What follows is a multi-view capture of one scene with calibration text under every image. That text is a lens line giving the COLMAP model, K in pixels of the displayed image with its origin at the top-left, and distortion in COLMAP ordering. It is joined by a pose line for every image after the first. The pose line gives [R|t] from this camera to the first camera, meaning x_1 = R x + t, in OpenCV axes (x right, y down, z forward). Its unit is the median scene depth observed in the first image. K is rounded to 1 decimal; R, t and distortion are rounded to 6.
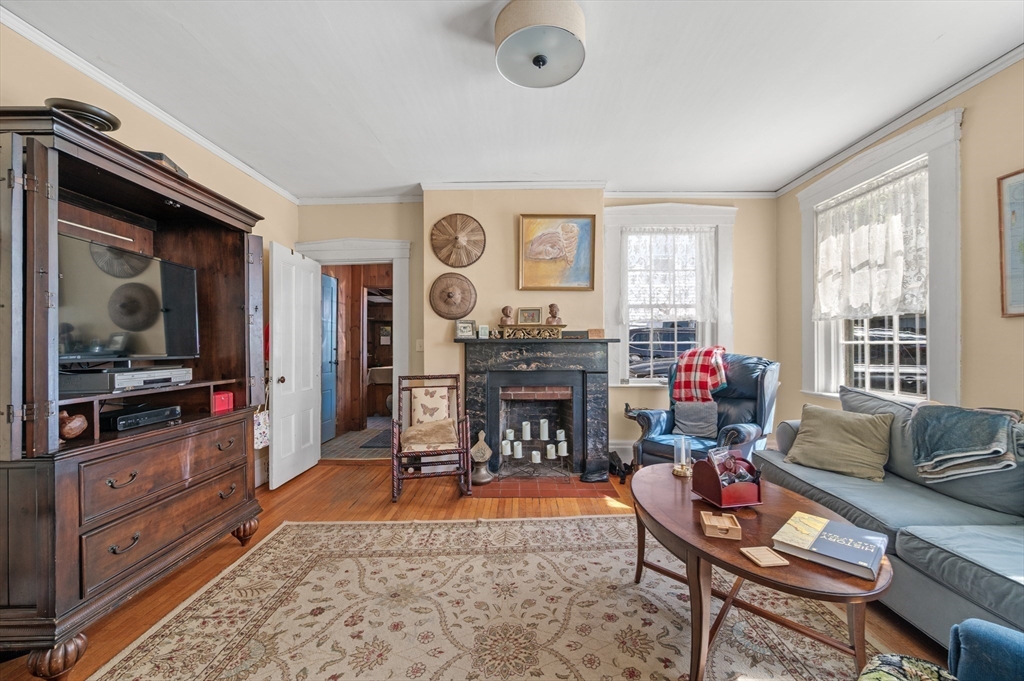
lens RADIAL K [[401.8, 0, 513.7], [0, 401.8, 343.9], [0, 0, 1]] dist [0.002676, 0.000126]
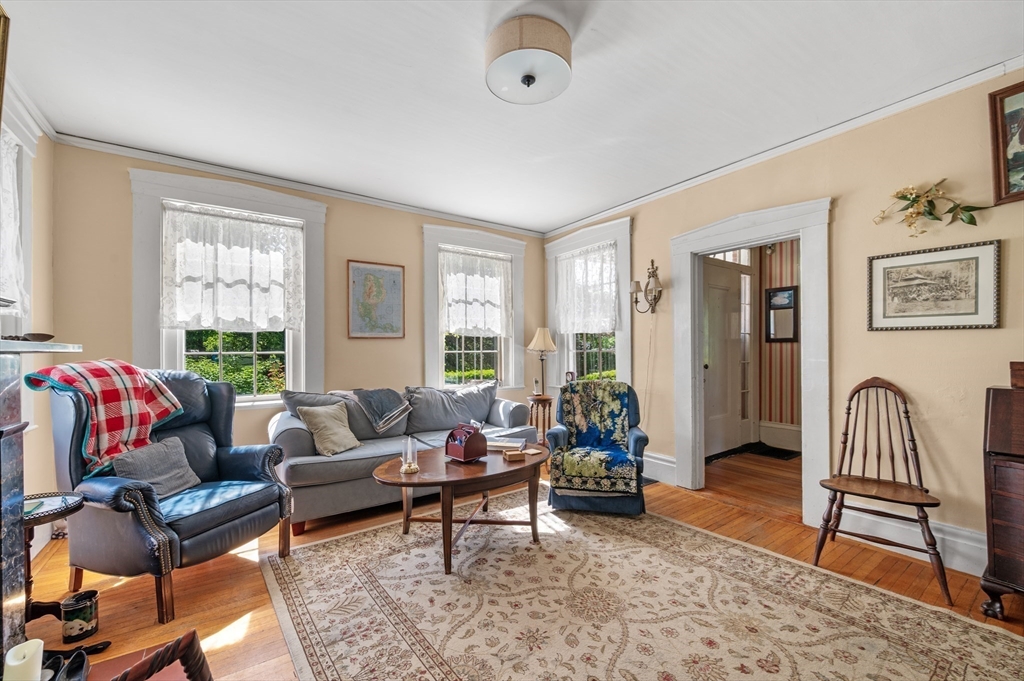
lens RADIAL K [[401.8, 0, 508.2], [0, 401.8, 345.2], [0, 0, 1]] dist [0.002676, 0.000126]
pose [[-0.568728, 0.010784, 0.822455, -0.668855], [0.004704, 0.999940, -0.009859, -0.013012], [-0.822512, -0.001738, -0.568745, 1.447273]]
